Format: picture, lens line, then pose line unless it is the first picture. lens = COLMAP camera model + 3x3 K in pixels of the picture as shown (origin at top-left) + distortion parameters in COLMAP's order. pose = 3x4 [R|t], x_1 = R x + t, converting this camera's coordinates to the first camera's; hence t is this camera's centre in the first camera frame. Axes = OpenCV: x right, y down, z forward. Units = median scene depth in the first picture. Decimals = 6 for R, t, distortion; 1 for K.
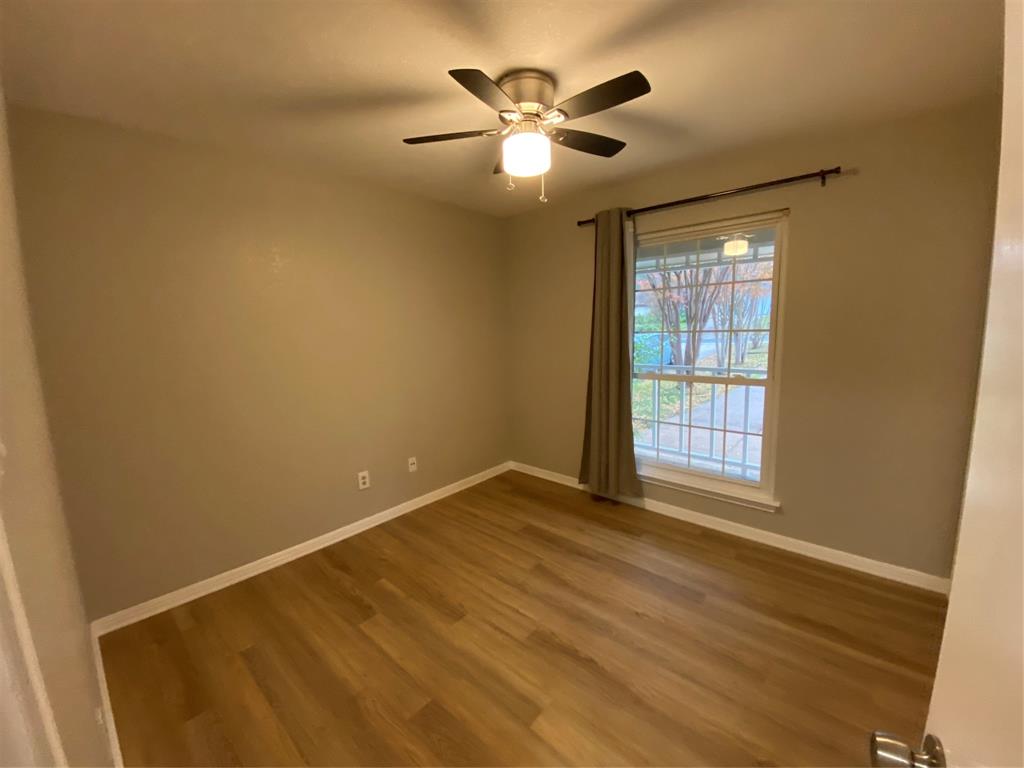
lens RADIAL K [[414.5, 0, 513.7], [0, 414.5, 383.8], [0, 0, 1]] dist [0.027763, -0.022310]
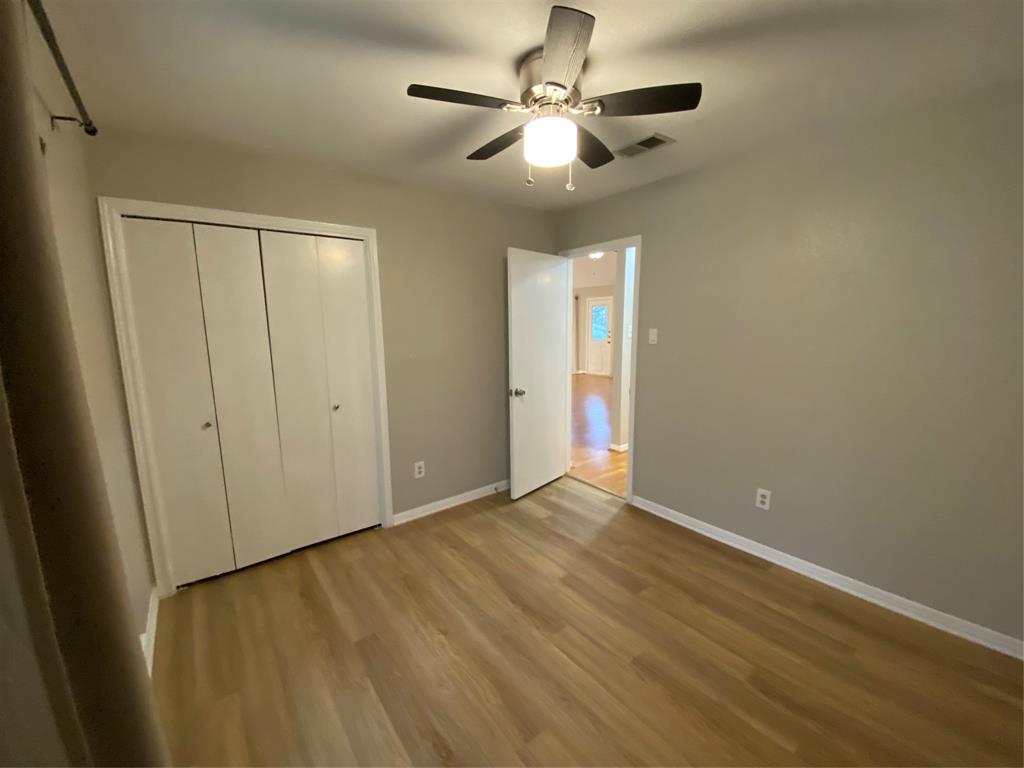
lens RADIAL K [[414.5, 0, 513.7], [0, 414.5, 383.8], [0, 0, 1]] dist [0.027763, -0.022310]
pose [[-0.982919, 0.008155, 0.183858, -0.042651], [0.060190, 0.958323, 0.279275, -0.278010], [-0.173918, 0.285571, -0.942445, 1.835808]]
